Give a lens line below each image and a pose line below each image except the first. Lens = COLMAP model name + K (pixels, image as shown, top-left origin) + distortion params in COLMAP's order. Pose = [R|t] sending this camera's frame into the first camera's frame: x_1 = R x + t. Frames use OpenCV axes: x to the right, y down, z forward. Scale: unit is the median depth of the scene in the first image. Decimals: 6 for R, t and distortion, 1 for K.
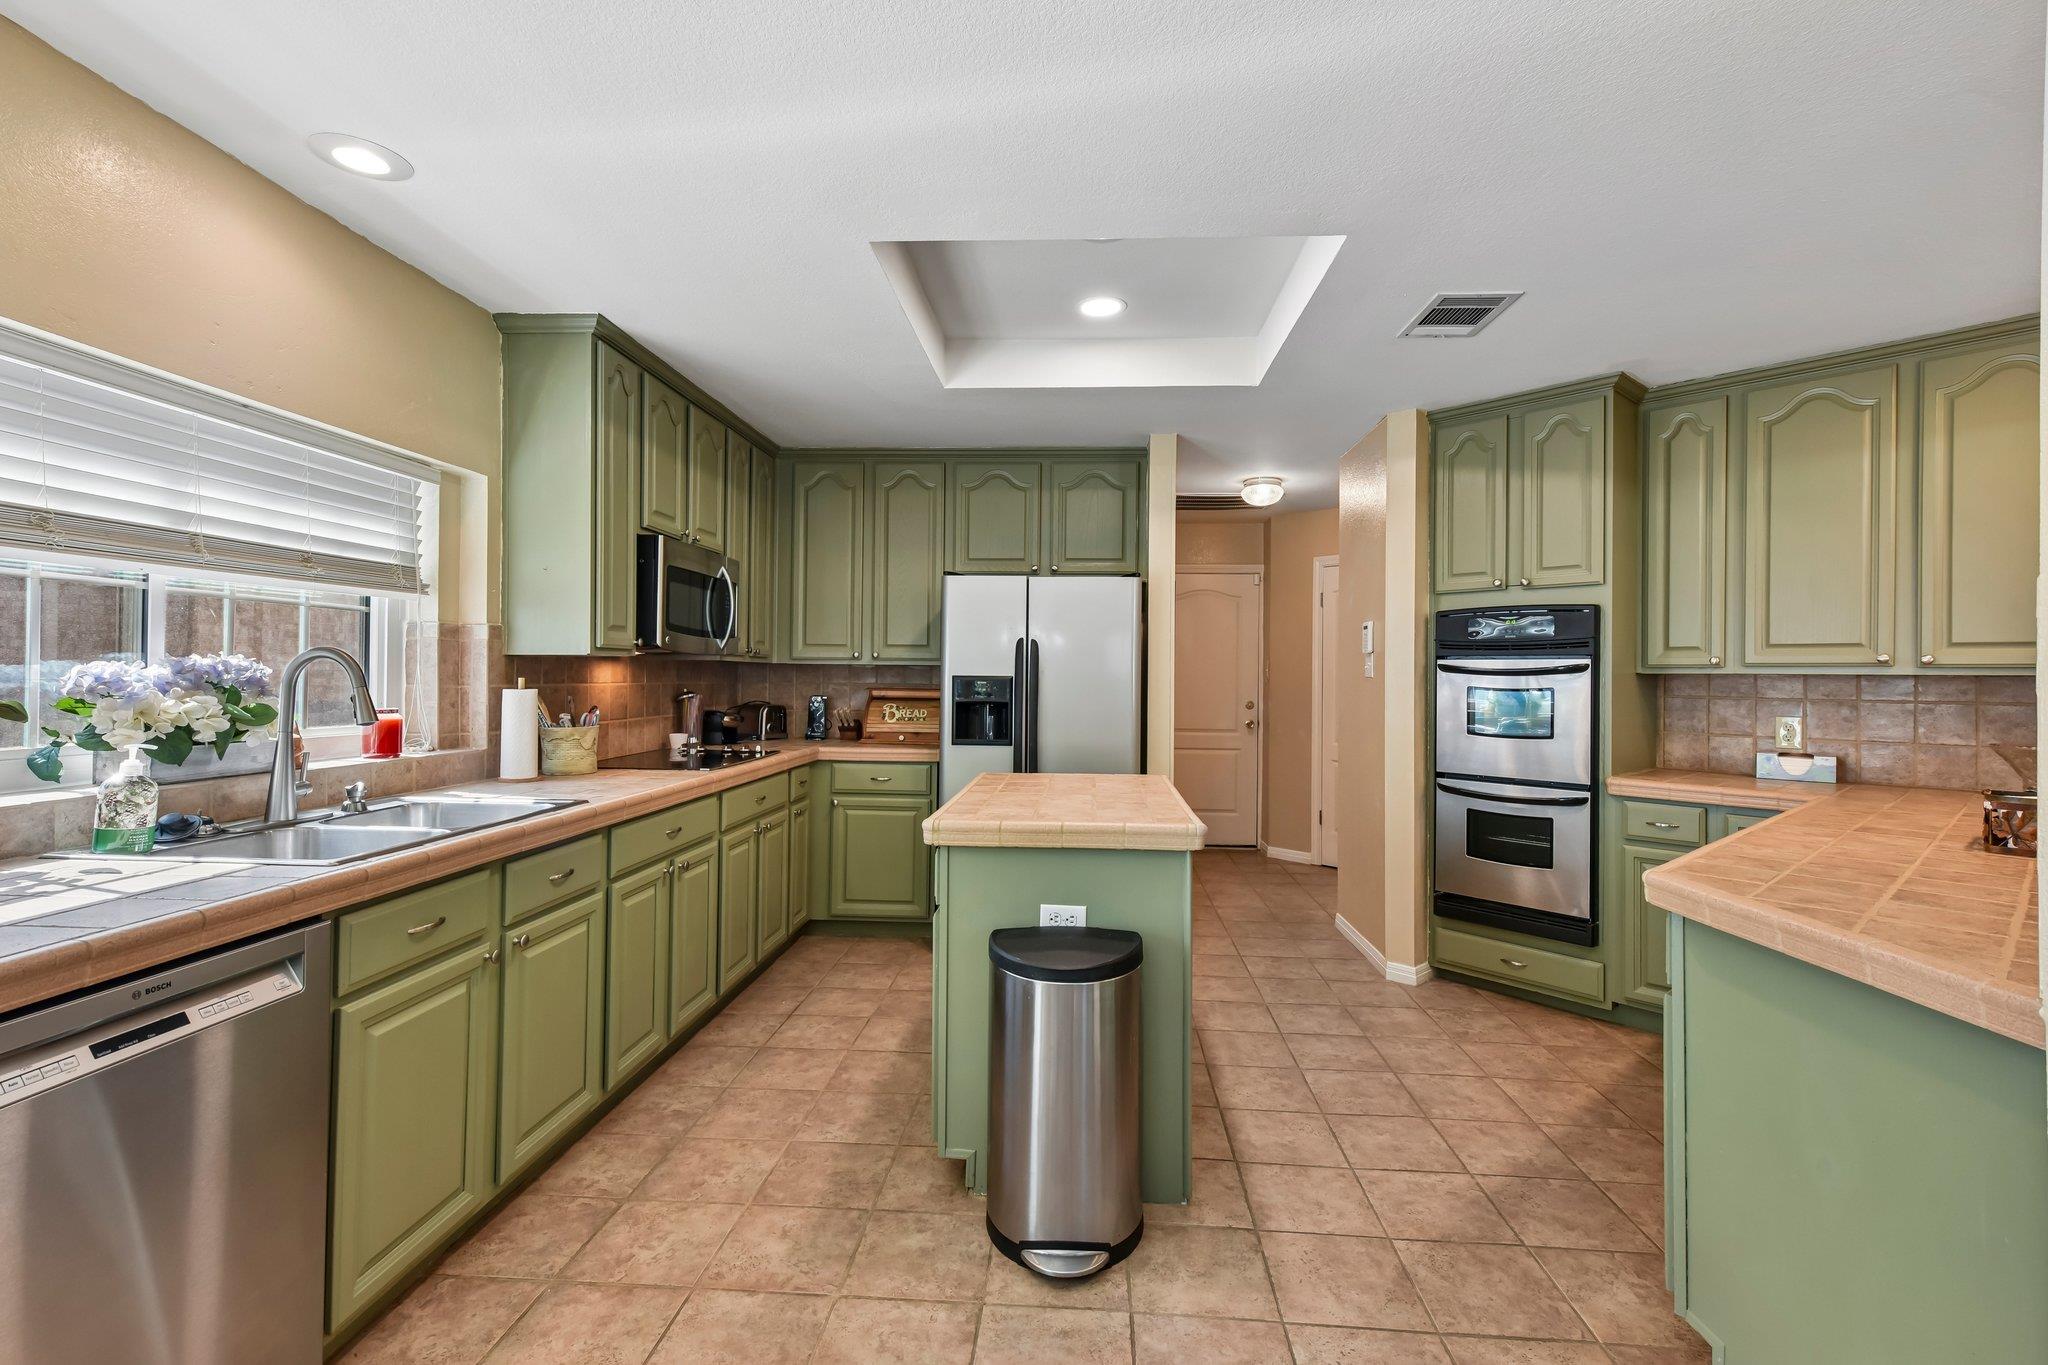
lens RADIAL K [[922.1, 0, 1050.9], [0, 922.1, 670.2], [0, 0, 1]] dist [0.012544, -0.000694]
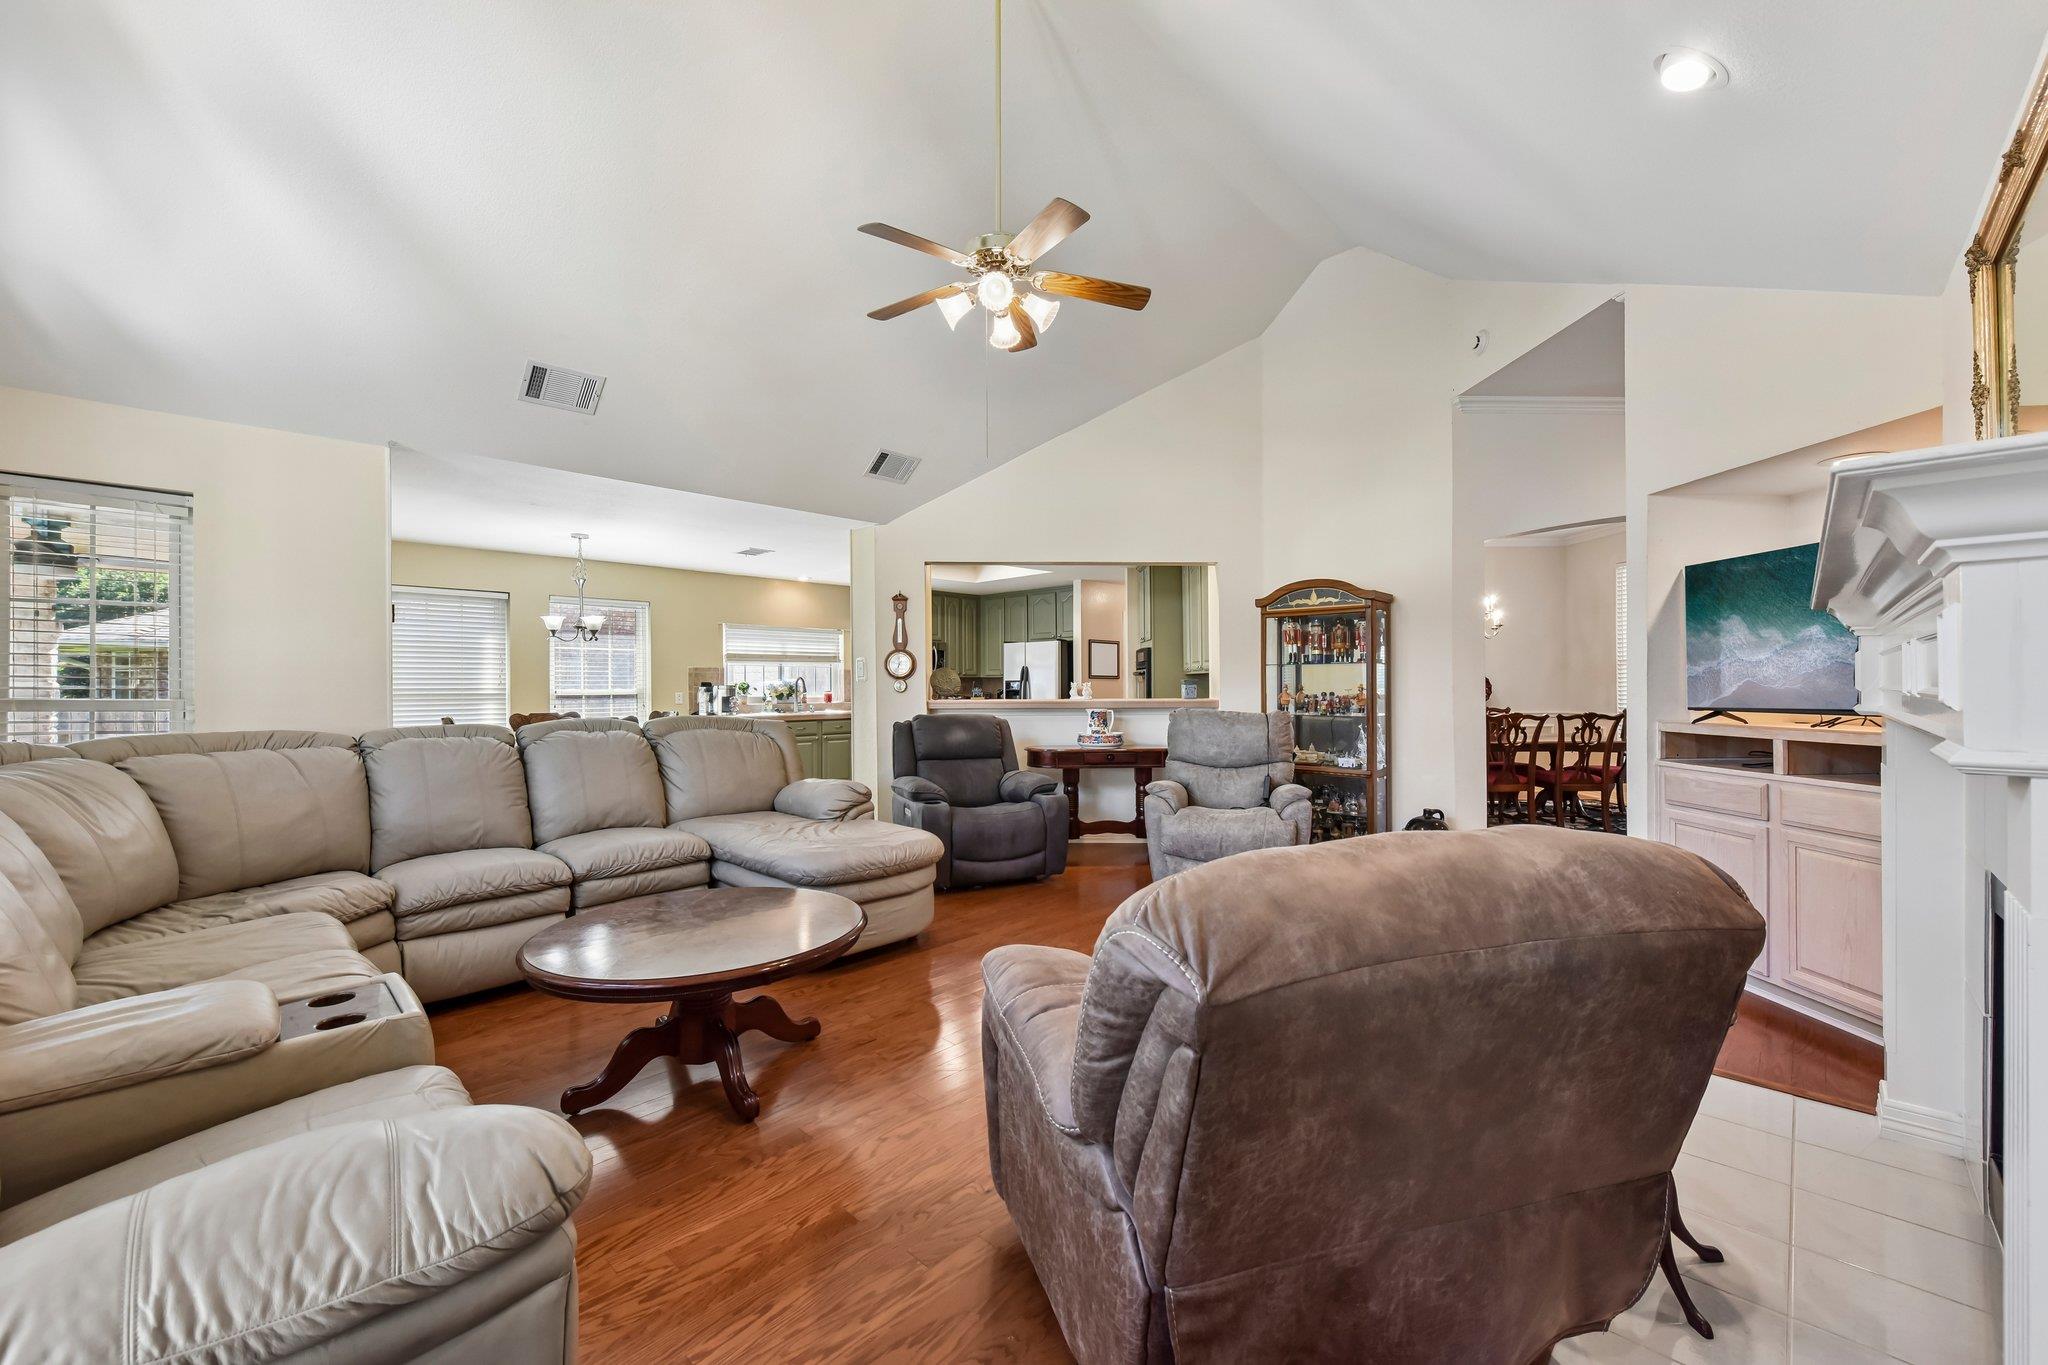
lens RADIAL K [[824.2, 0, 1028.1], [0, 824.2, 688.2], [0, 0, 1]] dist [0.001813, -0.001469]
pose [[0.750833, -0.019526, -0.660203, 2.186110], [0.021369, 0.999758, -0.005266, 0.061494], [0.660146, -0.010154, 0.751069, -1.081211]]
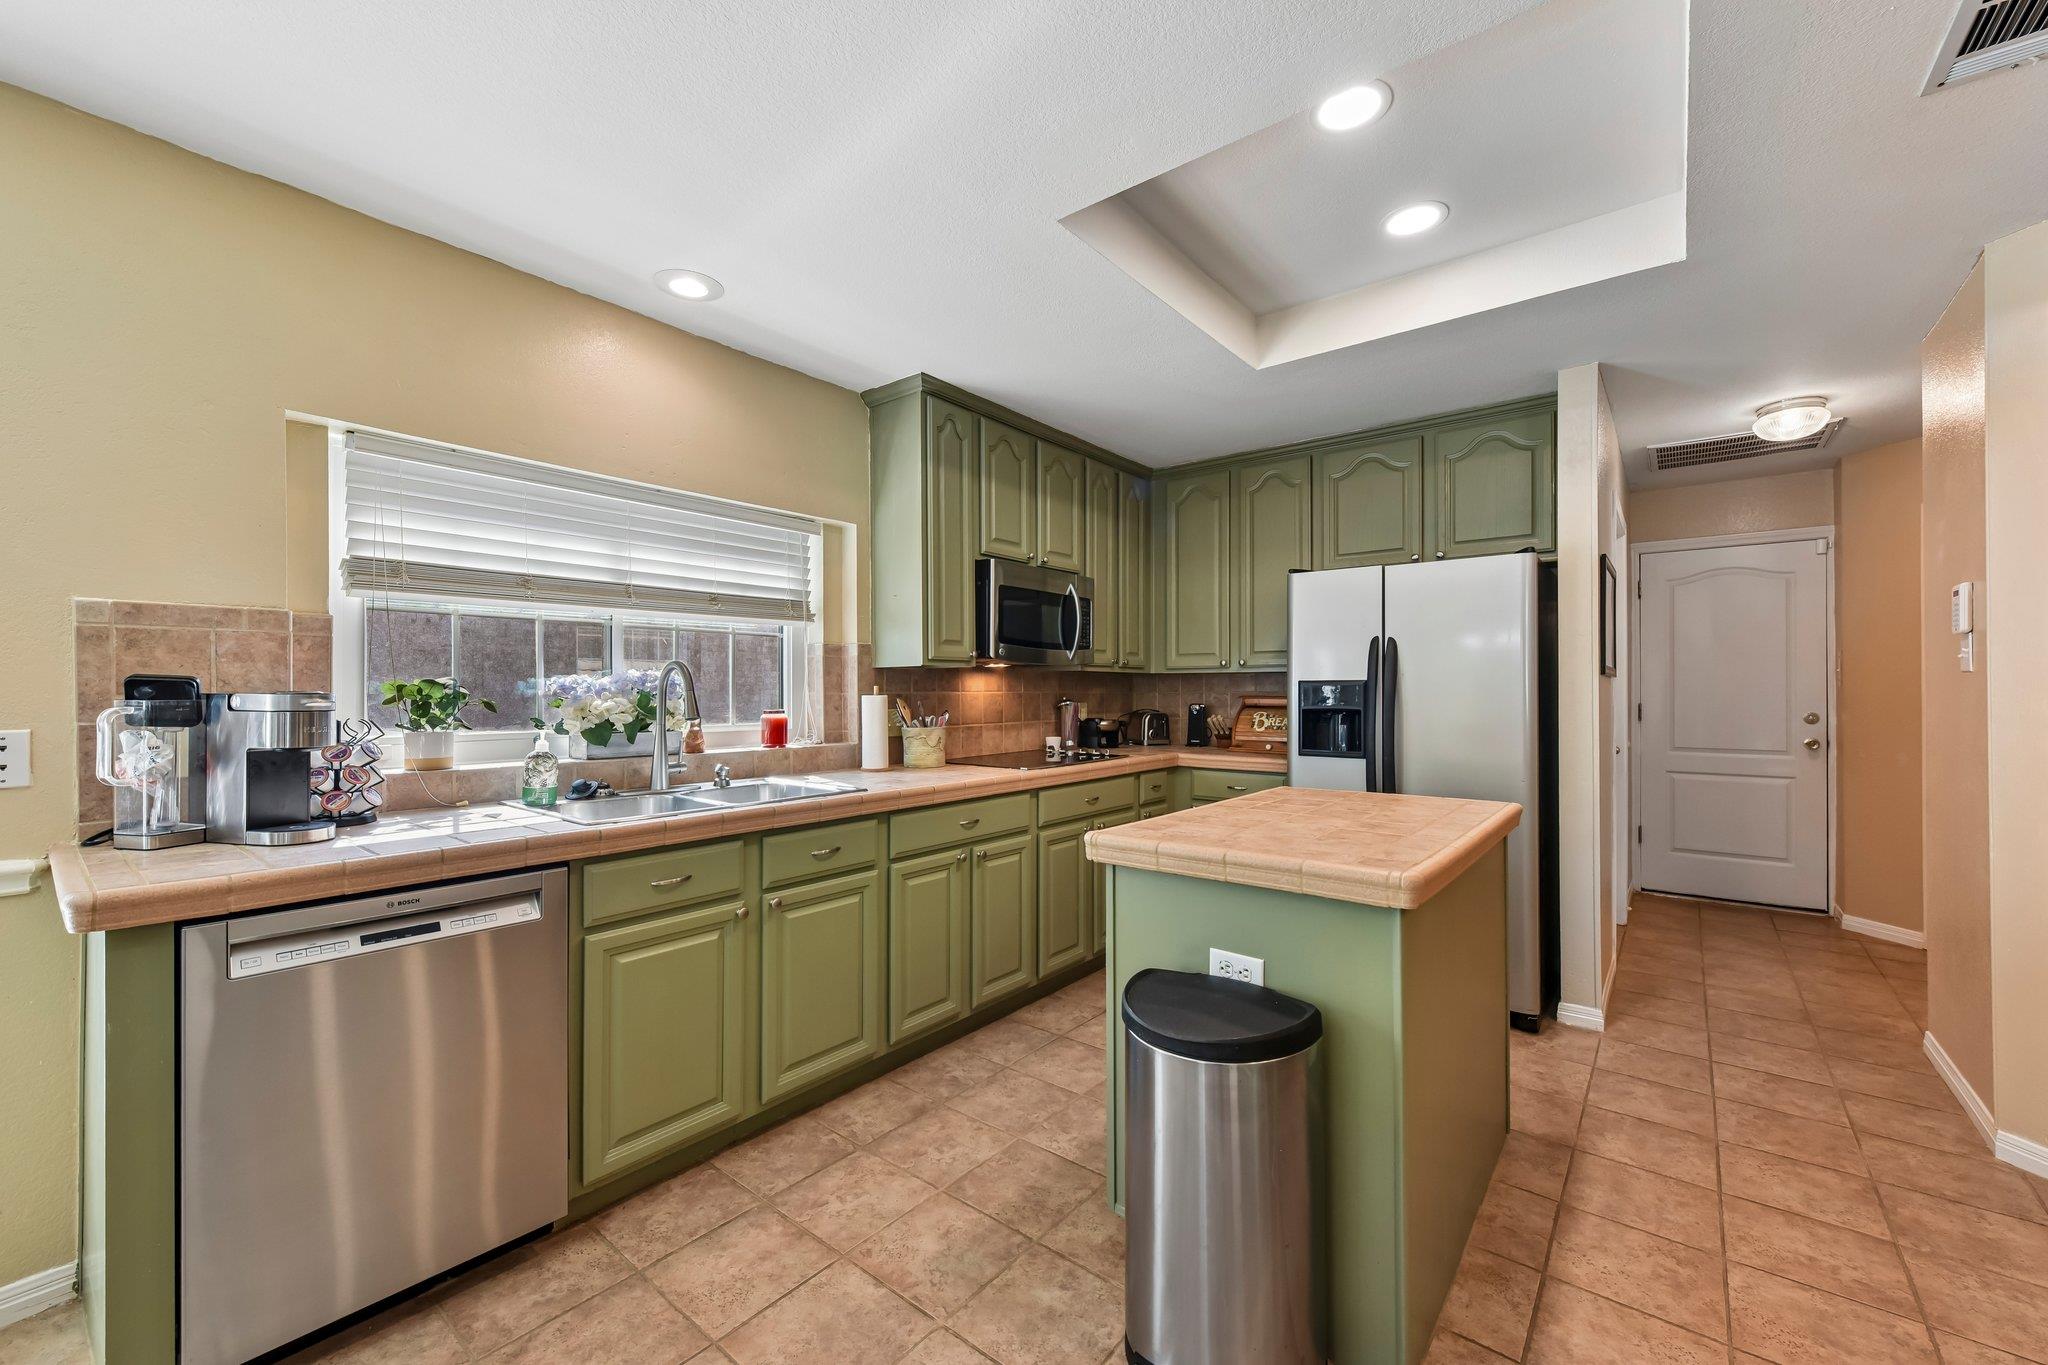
lens RADIAL K [[824.2, 0, 1025.9], [0, 824.2, 688.5], [0, 0, 1]] dist [0.001813, -0.001469]
pose [[0.810634, -0.013041, -0.585407, 0.225619], [0.014001, 0.999898, -0.002886, 0.017698], [0.585385, -0.005856, 0.810734, 0.242615]]
